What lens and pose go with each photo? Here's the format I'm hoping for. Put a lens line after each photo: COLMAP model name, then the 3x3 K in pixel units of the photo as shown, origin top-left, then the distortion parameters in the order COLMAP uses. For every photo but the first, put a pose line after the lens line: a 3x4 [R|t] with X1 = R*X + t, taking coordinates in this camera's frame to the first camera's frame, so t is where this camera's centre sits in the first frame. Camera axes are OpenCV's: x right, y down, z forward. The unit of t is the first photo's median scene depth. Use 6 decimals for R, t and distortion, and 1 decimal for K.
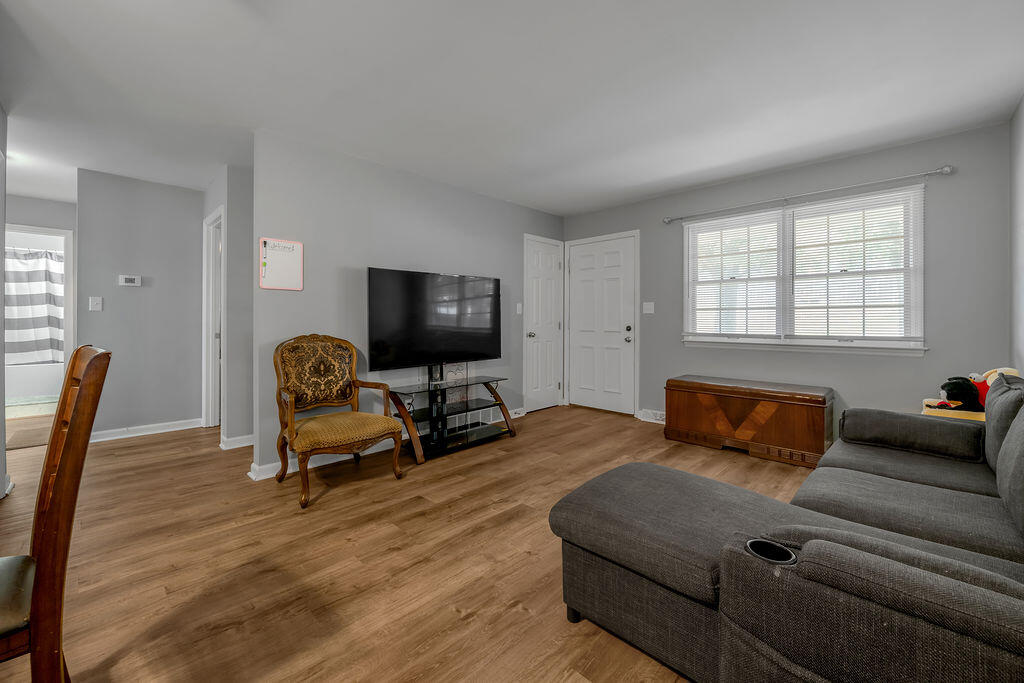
lens RADIAL K [[415.4, 0, 517.3], [0, 415.4, 321.6], [0, 0, 1]] dist [-0.000906, -0.000130]
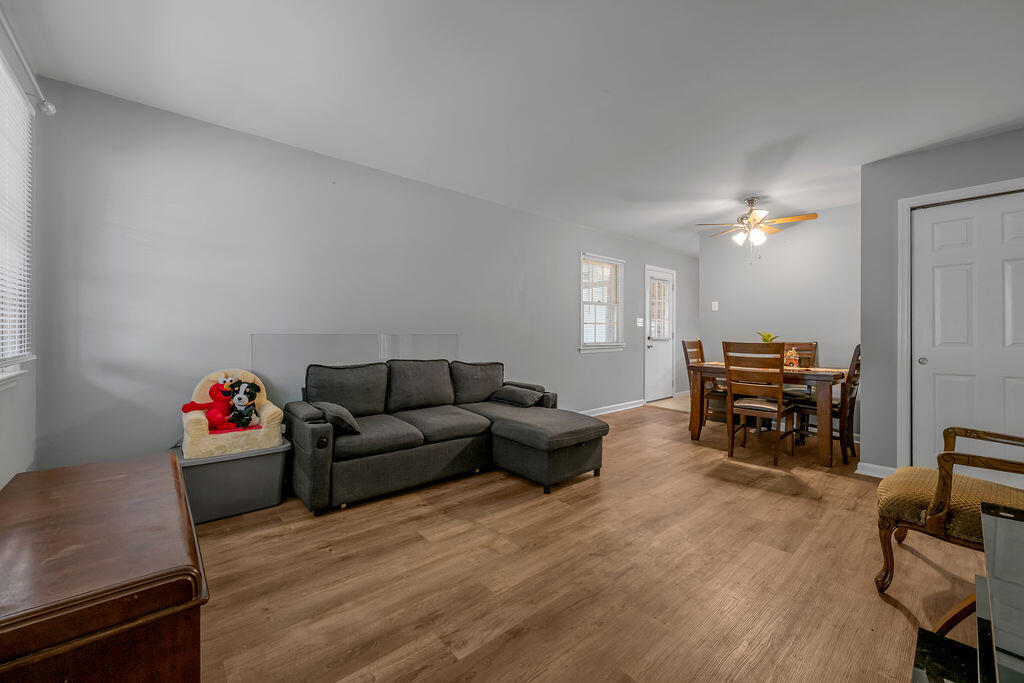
lens RADIAL K [[407.9, 0, 516.5], [0, 407.9, 337.0], [0, 0, 1]] dist [-0.002595, -0.000207]
pose [[-0.997082, -0.007967, 0.075927, 0.181927], [-0.007178, 0.999917, 0.010659, 0.001049], [-0.076006, 0.010083, -0.997056, 1.426445]]
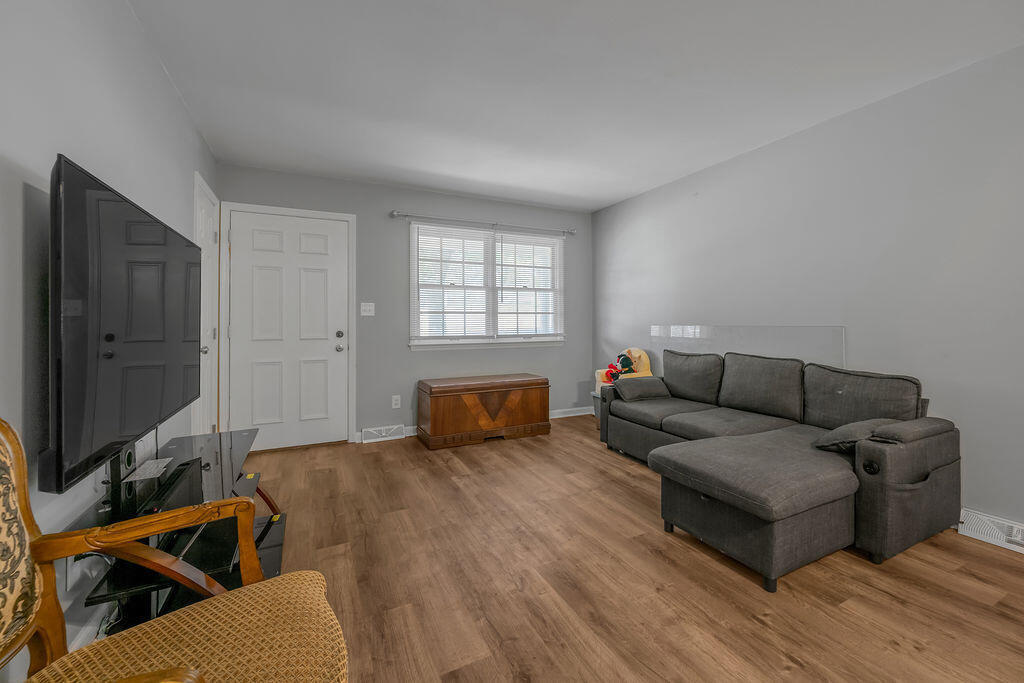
lens RADIAL K [[415.4, 0, 517.3], [0, 415.4, 321.6], [0, 0, 1]] dist [-0.000906, -0.000130]
pose [[0.334043, -0.000594, 0.942558, -0.533720], [0.007508, 0.999970, -0.002030, -0.005155], [-0.942528, 0.007755, 0.334038, 0.586395]]
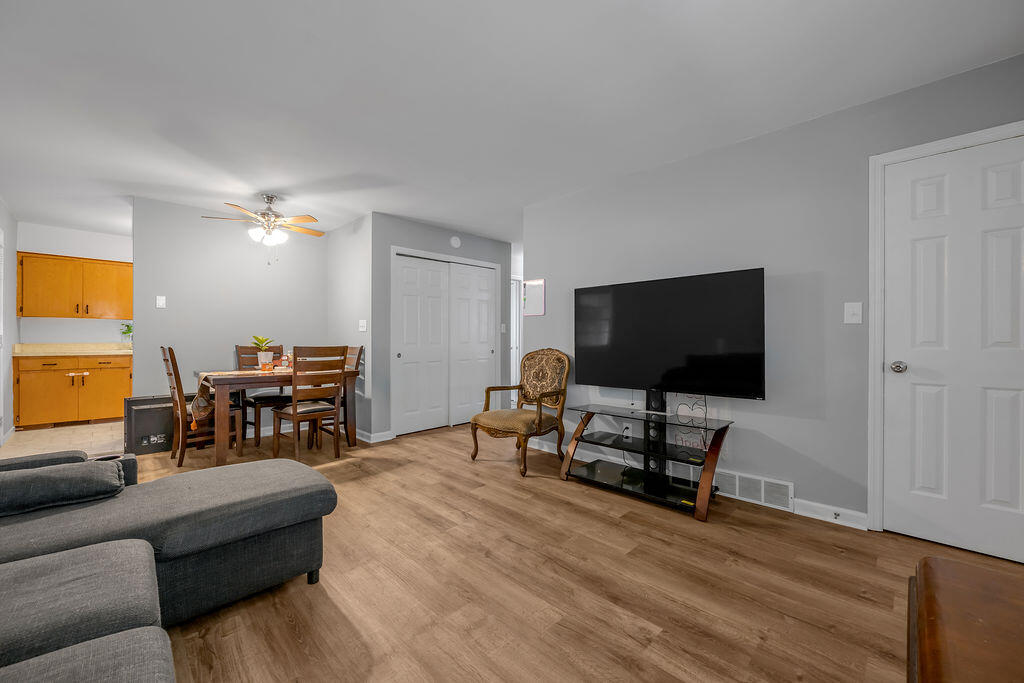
lens RADIAL K [[407.9, 0, 516.5], [0, 407.9, 337.0], [0, 0, 1]] dist [-0.002595, -0.000207]
pose [[-0.009891, -0.004820, -0.999939, 0.732515], [-0.001978, 0.999987, -0.004801, 0.001373], [0.999949, 0.001930, -0.009901, 0.865031]]
